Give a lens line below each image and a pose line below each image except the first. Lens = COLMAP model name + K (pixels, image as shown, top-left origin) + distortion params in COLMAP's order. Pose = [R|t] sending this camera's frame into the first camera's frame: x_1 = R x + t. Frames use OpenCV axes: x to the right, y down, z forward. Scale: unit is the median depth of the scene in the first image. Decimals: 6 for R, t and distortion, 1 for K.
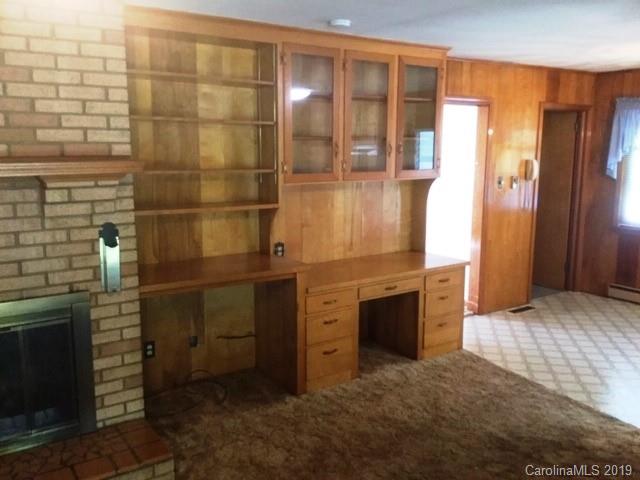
lens RADIAL K [[586.5, 0, 320.0], [0, 586.5, 240.0], [0, 0, 1]] dist [0.120373, -0.220952]
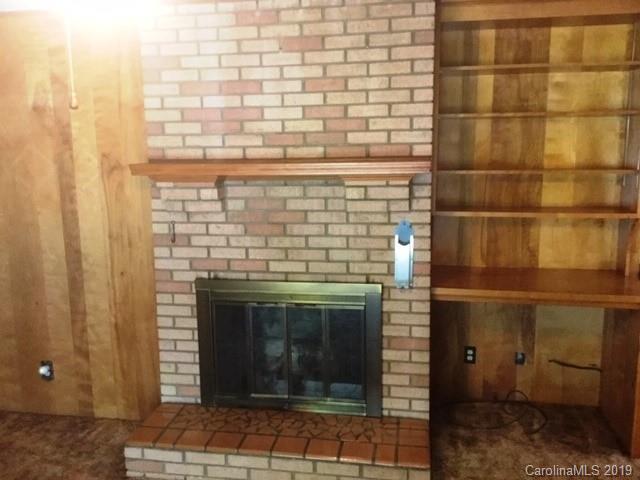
lens RADIAL K [[586.5, 0, 320.0], [0, 586.5, 240.0], [0, 0, 1]] dist [0.120373, -0.220952]
pose [[0.707756, 0.099501, -0.699415, 0.248374], [-0.095501, 0.994419, 0.044829, -0.027622], [0.699972, 0.035067, 0.713309, 0.165255]]
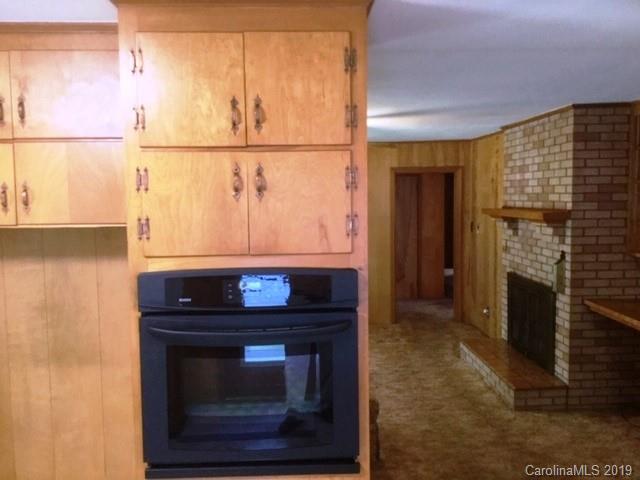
lens RADIAL K [[586.5, 0, 320.0], [0, 586.5, 240.0], [0, 0, 1]] dist [0.120373, -0.220952]
pose [[-0.545893, 0.069380, -0.834978, 1.315537], [-0.126063, 0.978420, 0.163716, -0.231889], [0.828317, 0.194631, -0.525366, 1.258839]]
